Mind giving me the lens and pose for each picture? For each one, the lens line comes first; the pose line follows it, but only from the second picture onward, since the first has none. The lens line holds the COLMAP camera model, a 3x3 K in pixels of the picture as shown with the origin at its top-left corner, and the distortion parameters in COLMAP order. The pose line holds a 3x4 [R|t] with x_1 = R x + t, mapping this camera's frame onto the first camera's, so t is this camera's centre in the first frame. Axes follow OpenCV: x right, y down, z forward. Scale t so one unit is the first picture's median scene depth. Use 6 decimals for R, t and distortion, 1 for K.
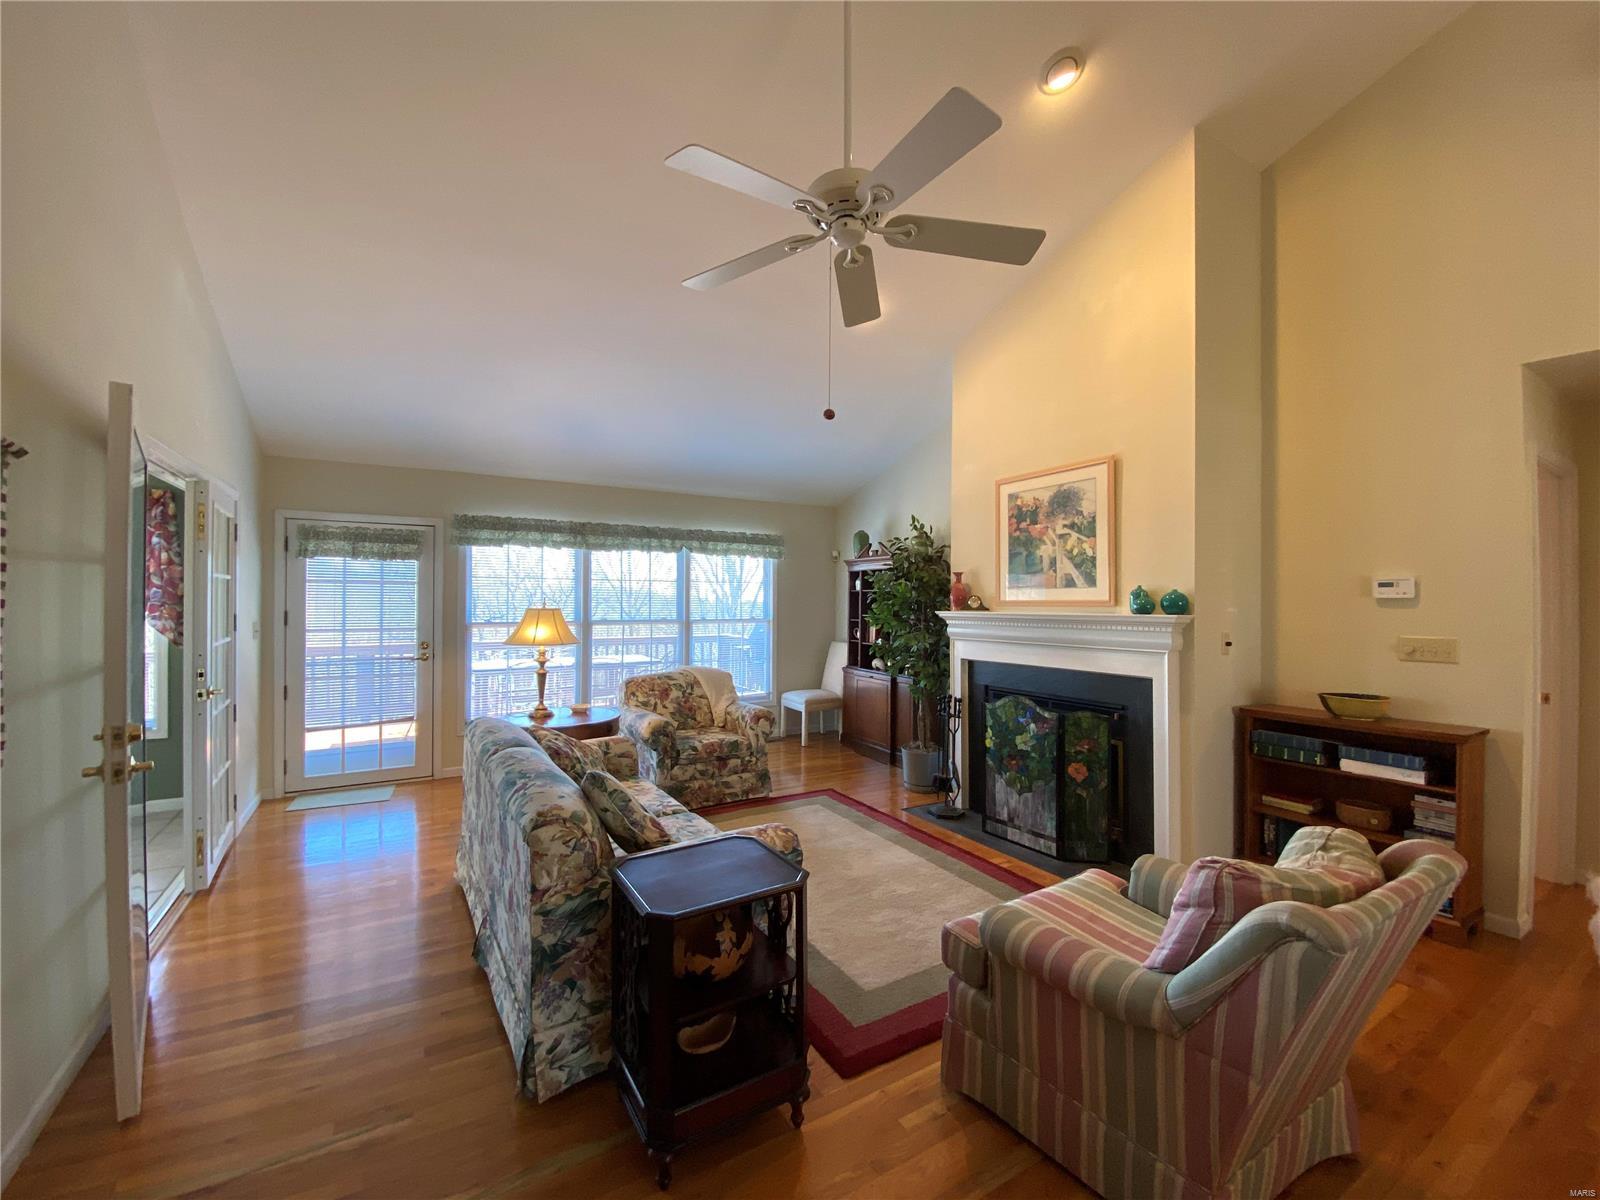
lens RADIAL K [[650.3, 0, 789.0], [0, 650.3, 597.6], [0, 0, 1]] dist [0.019011, -0.020186]
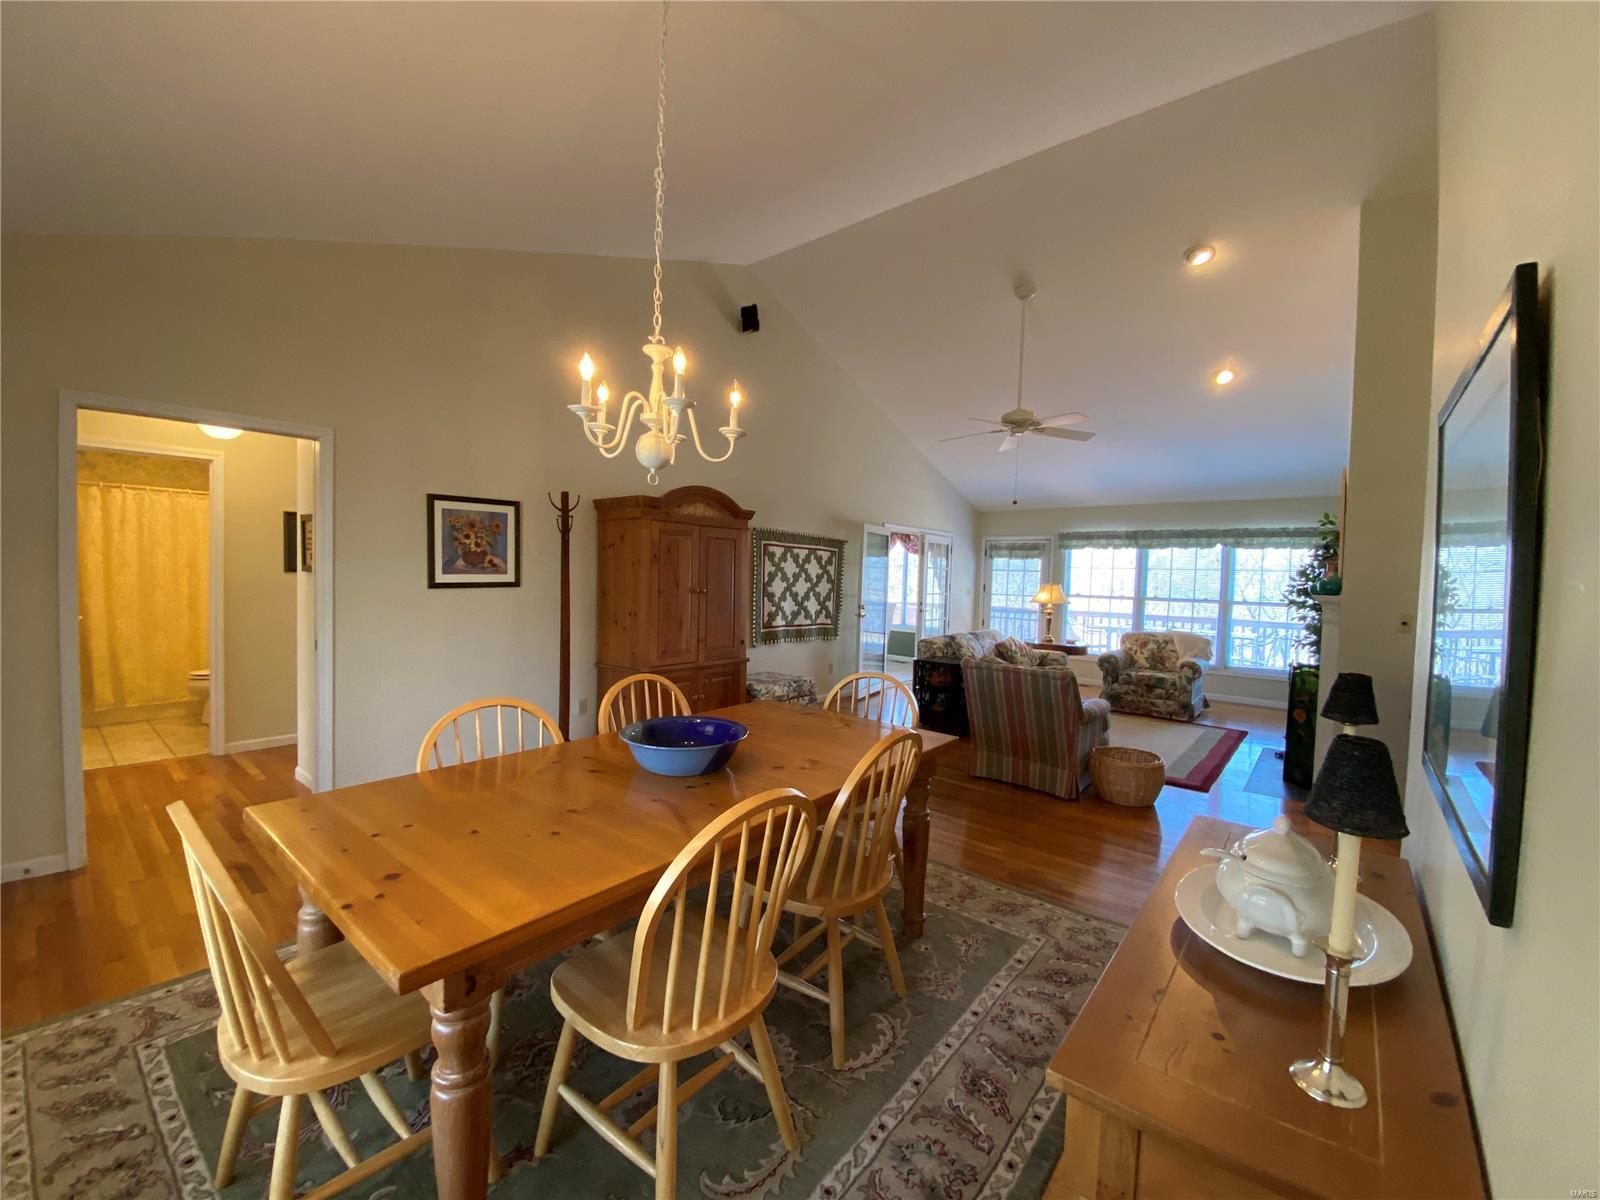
lens RADIAL K [[650.3, 0, 789.0], [0, 650.3, 597.6], [0, 0, 1]] dist [0.019011, -0.020186]
pose [[0.338379, 0.037140, -0.940277, 0.933648], [-0.021838, 0.999262, 0.031611, 0.008685], [0.940756, 0.009837, 0.338940, -0.283998]]
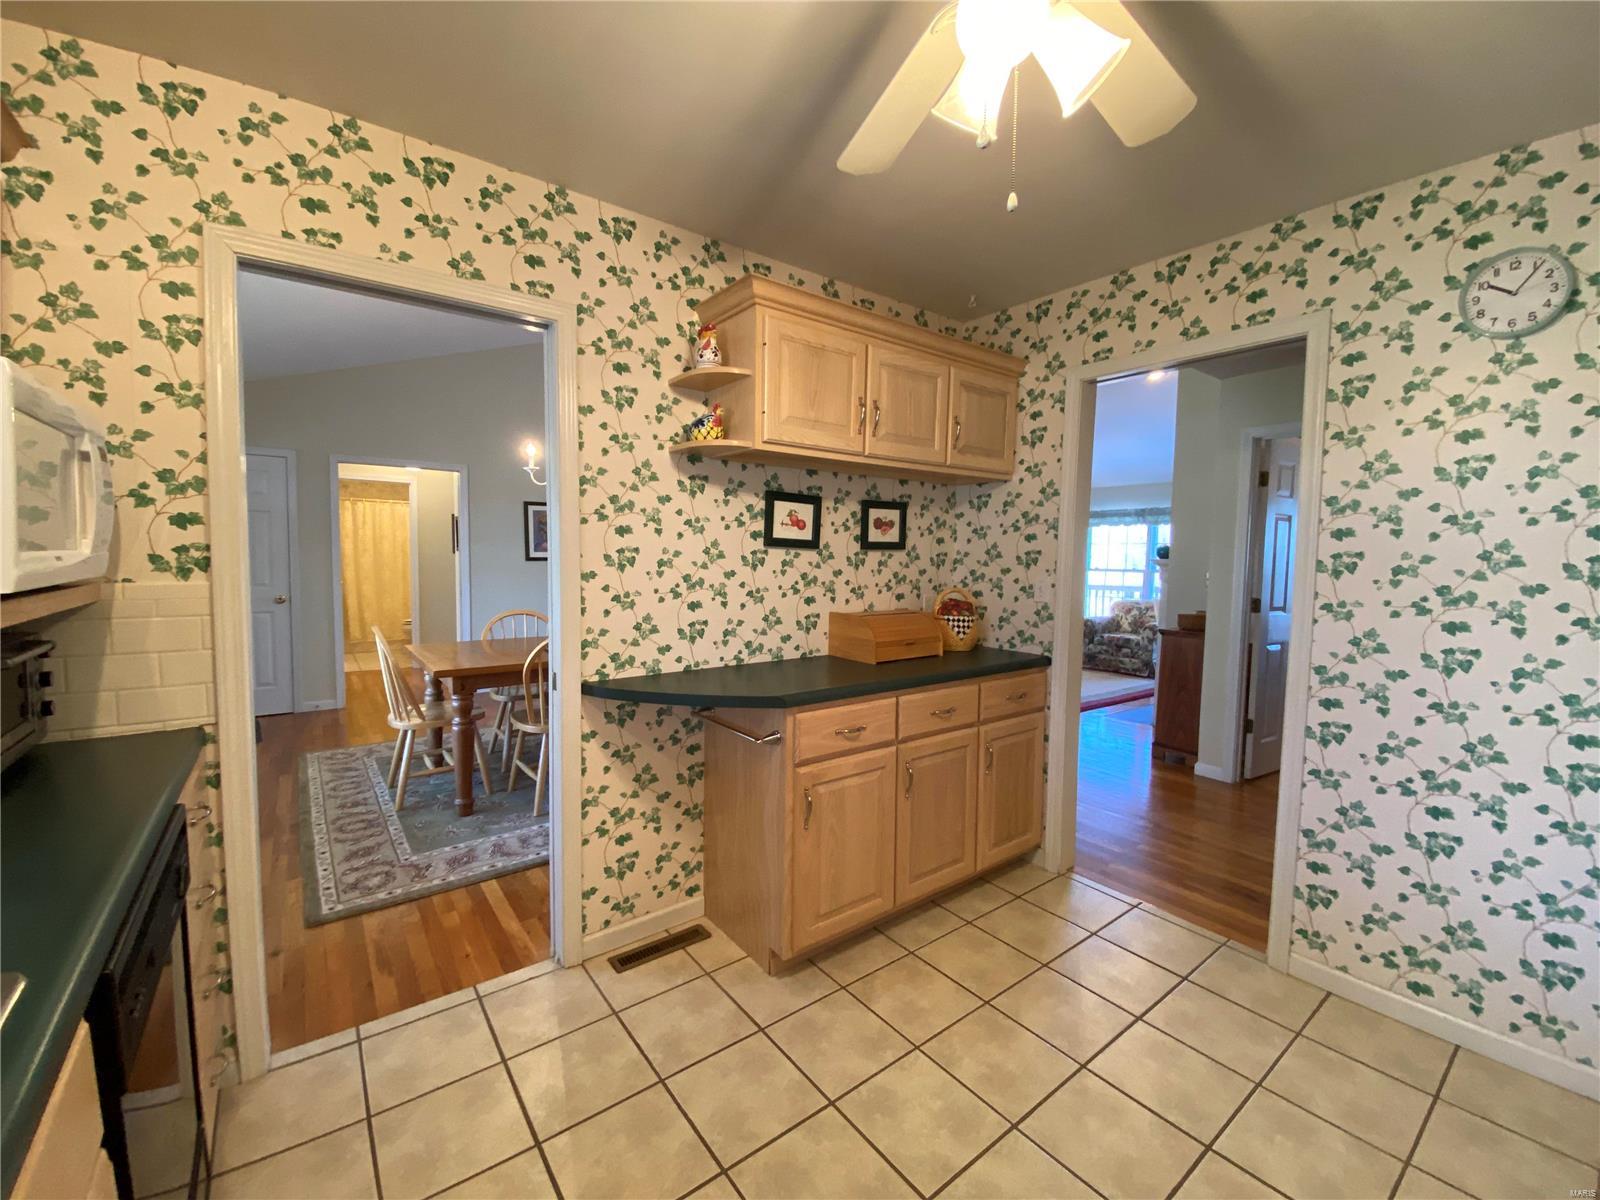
lens RADIAL K [[650.3, 0, 789.0], [0, 650.3, 597.6], [0, 0, 1]] dist [0.019011, -0.020186]
pose [[0.115382, 0.057585, -0.991651, 1.353603], [-0.011323, 0.998330, 0.056655, 0.026260], [0.993257, 0.004691, 0.115842, -0.065381]]
